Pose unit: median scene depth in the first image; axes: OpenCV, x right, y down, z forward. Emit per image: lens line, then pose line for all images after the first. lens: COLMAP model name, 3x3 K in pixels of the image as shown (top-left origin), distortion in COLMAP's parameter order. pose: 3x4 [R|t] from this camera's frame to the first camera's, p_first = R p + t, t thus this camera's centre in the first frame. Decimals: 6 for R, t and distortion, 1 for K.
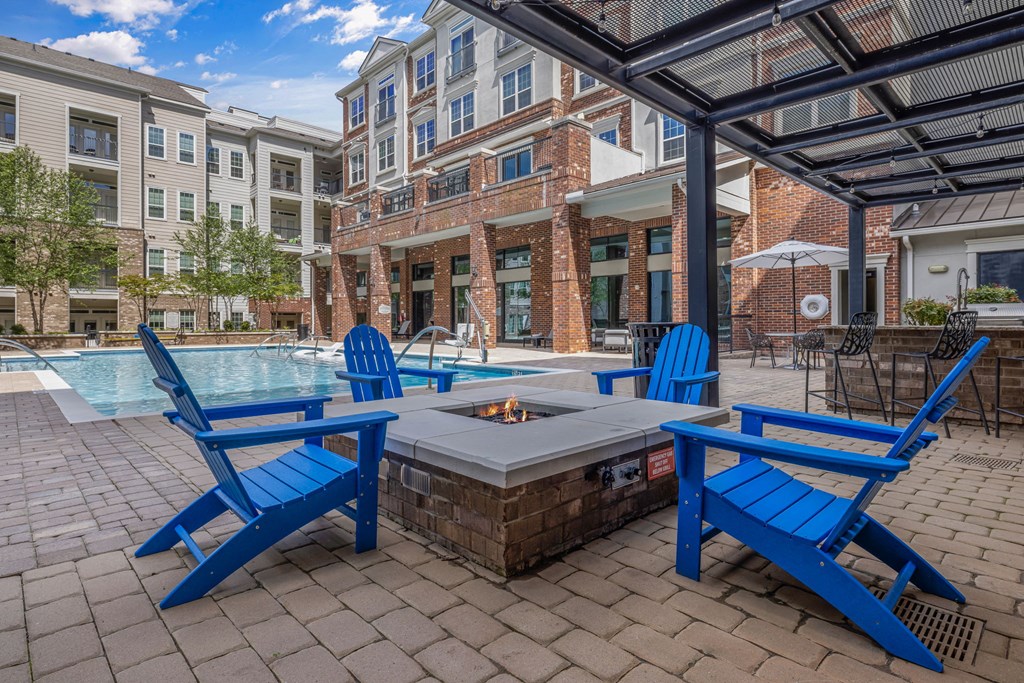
lens RADIAL K [[529.8, 0, 491.6], [0, 529.8, 324.7], [0, 0, 1]] dist [-0.003564, 0.000028]
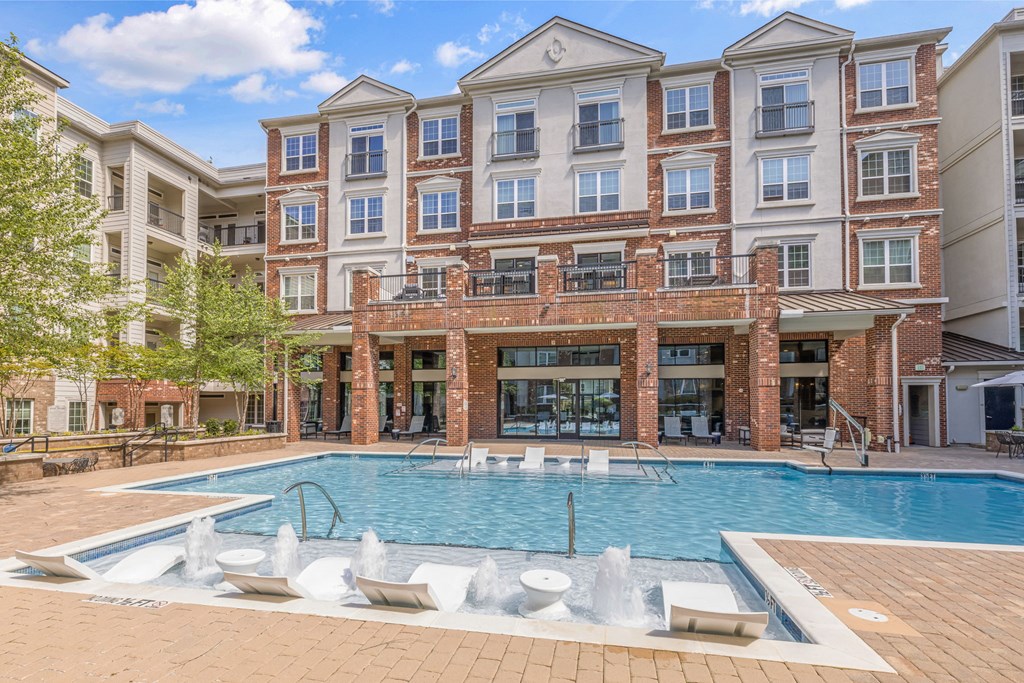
lens RADIAL K [[501.2, 0, 499.5], [0, 501.2, 395.4], [0, 0, 1]] dist [-0.001420, 0.000905]
pose [[0.819829, 0.015405, 0.572401, -0.505031], [-0.000910, 0.999672, -0.025599, -0.019563], [-0.572607, 0.020466, 0.819574, 0.250679]]
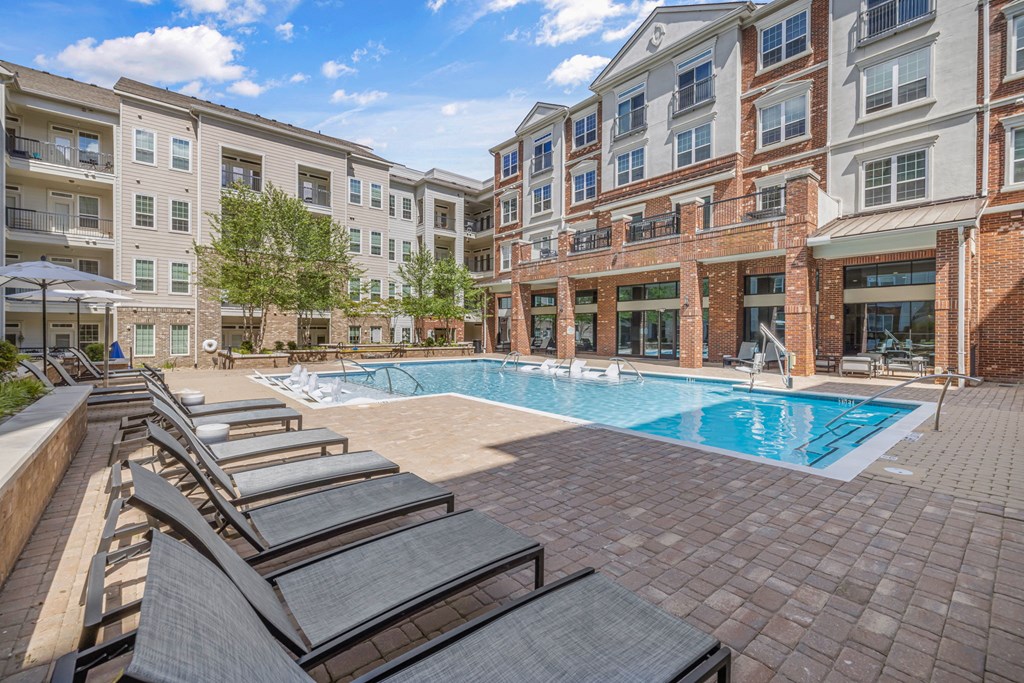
lens RADIAL K [[427.4, 0, 502.3], [0, 427.4, 334.2], [0, 0, 1]] dist [0.005329, -0.000788]
pose [[0.998331, 0.008697, -0.057099, -0.246073], [-0.008393, 0.999949, 0.005556, -0.019947], [0.057145, -0.005067, 0.998353, 0.016462]]
